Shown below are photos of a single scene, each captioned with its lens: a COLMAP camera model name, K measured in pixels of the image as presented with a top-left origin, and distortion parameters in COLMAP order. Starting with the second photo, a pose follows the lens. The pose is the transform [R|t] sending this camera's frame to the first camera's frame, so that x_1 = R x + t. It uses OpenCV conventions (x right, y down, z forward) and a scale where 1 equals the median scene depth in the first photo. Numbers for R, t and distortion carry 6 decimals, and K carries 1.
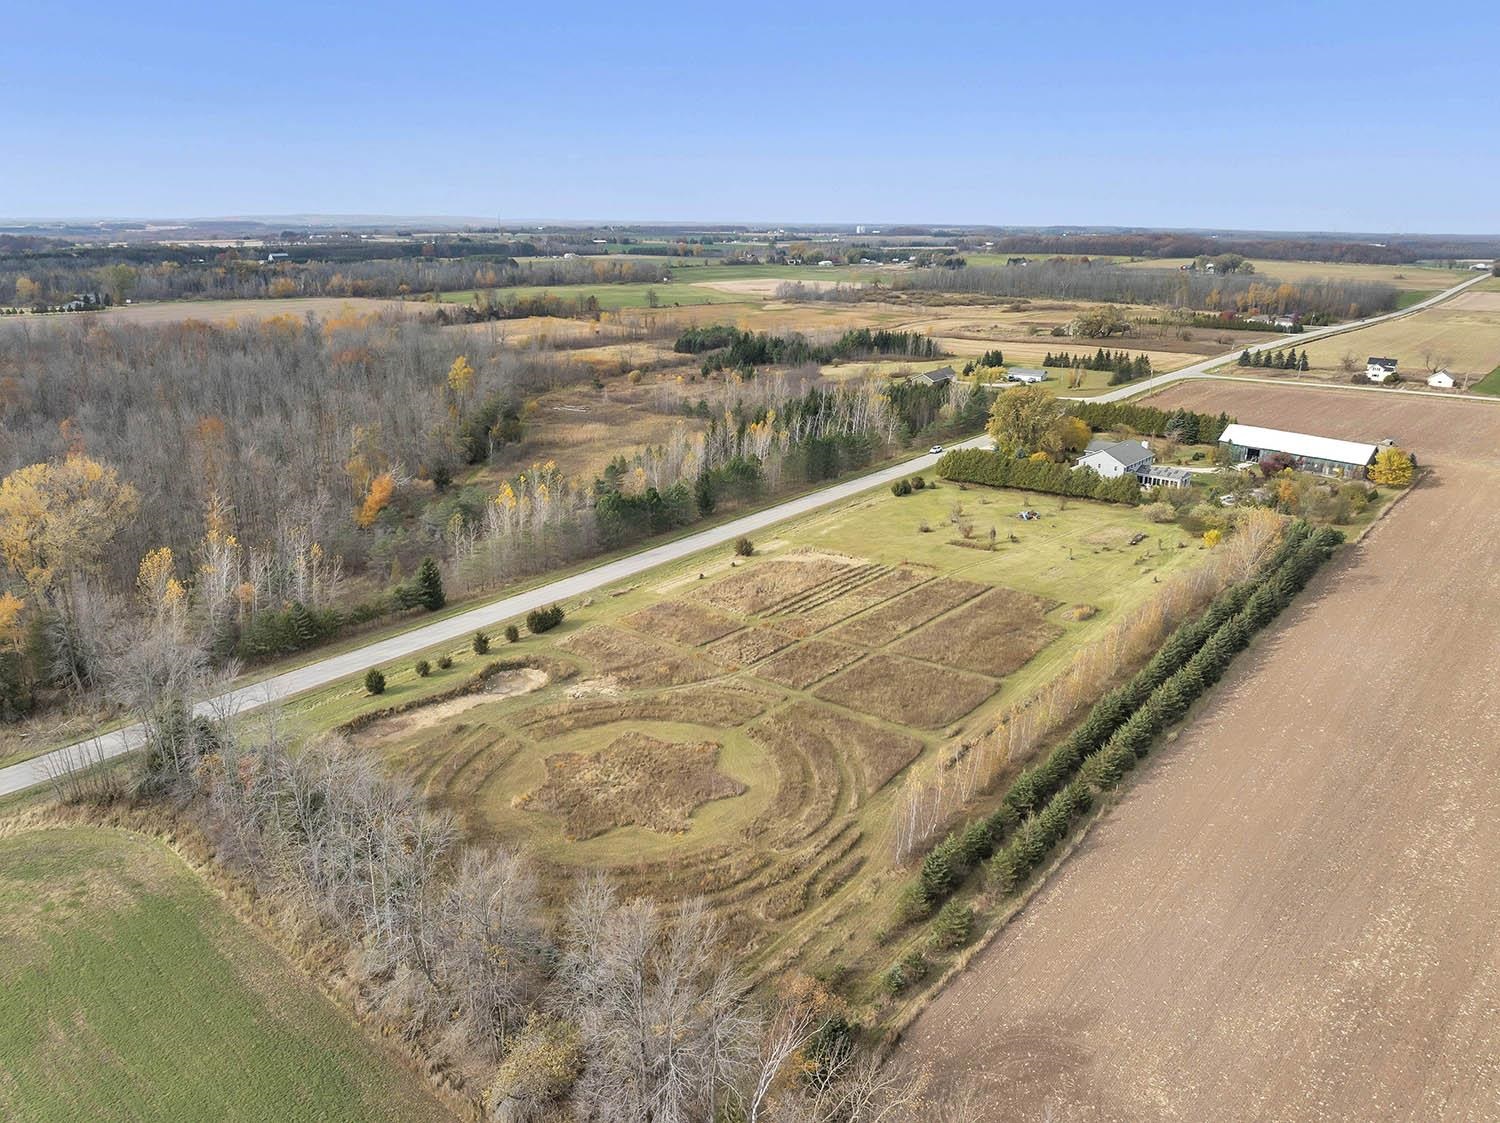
lens RADIAL K [[1030.4, 0, 757.1], [0, 1030.4, 558.2], [0, 0, 1]] dist [-0.029730, -0.016504]
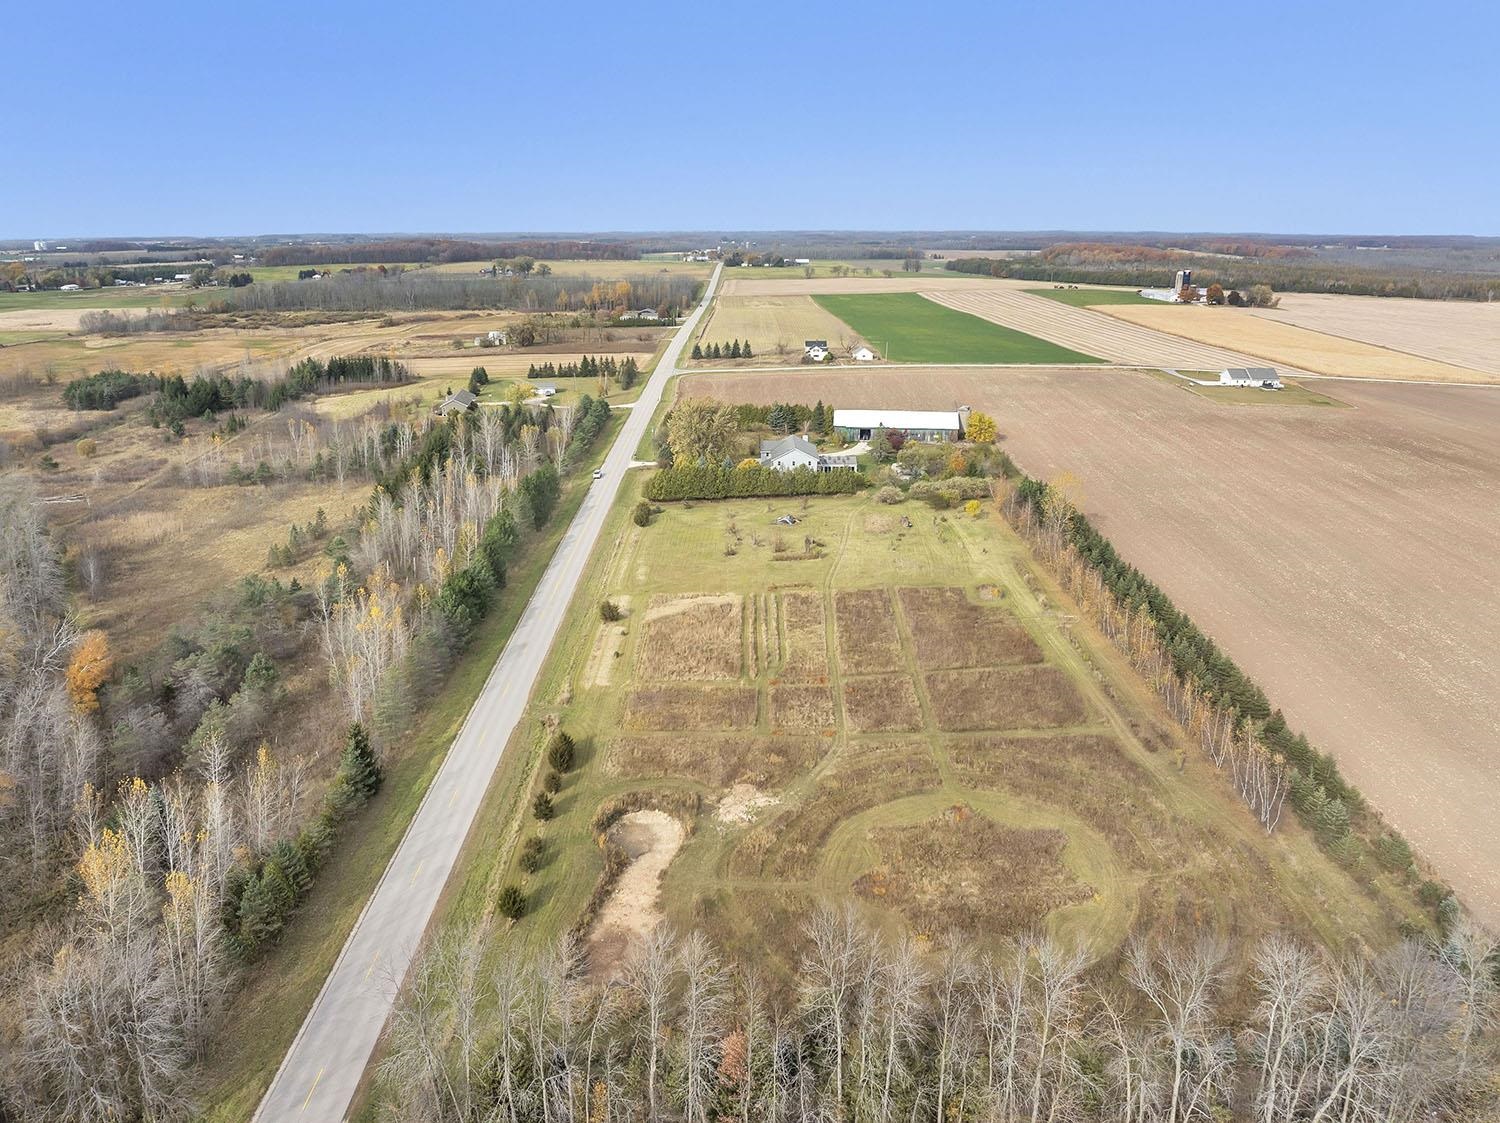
lens RADIAL K [[1030.4, 0, 752.4], [0, 1030.4, 567.3], [0, 0, 1]] dist [-0.029730, -0.016504]
pose [[0.757508, -0.212536, 0.617260, -0.211933], [0.210209, 0.974572, 0.077596, -0.042581], [-0.618056, 0.070974, 0.782924, 0.108634]]
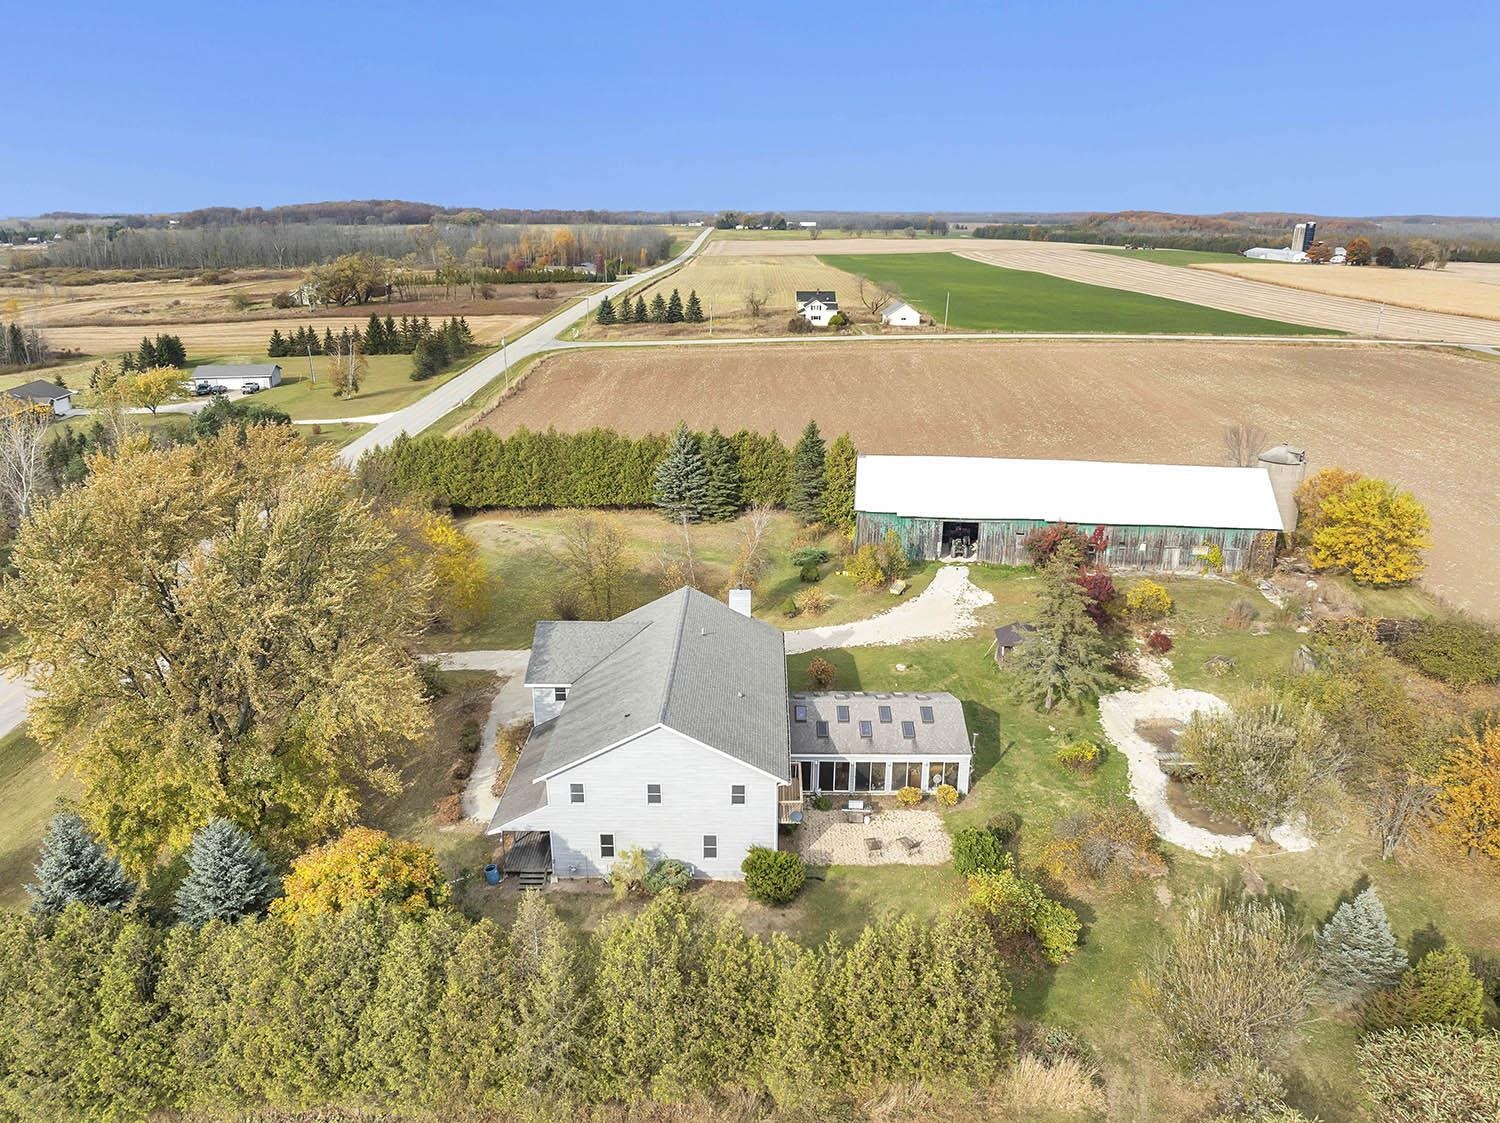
lens RADIAL K [[1030.4, 0, 762.4], [0, 1030.4, 557.7], [0, 0, 1]] dist [-0.029730, -0.016504]
pose [[0.757486, -0.212030, 0.617460, 0.129543], [0.204729, 0.975231, 0.083728, -0.081872], [-0.619919, 0.062989, 0.782133, 0.456938]]
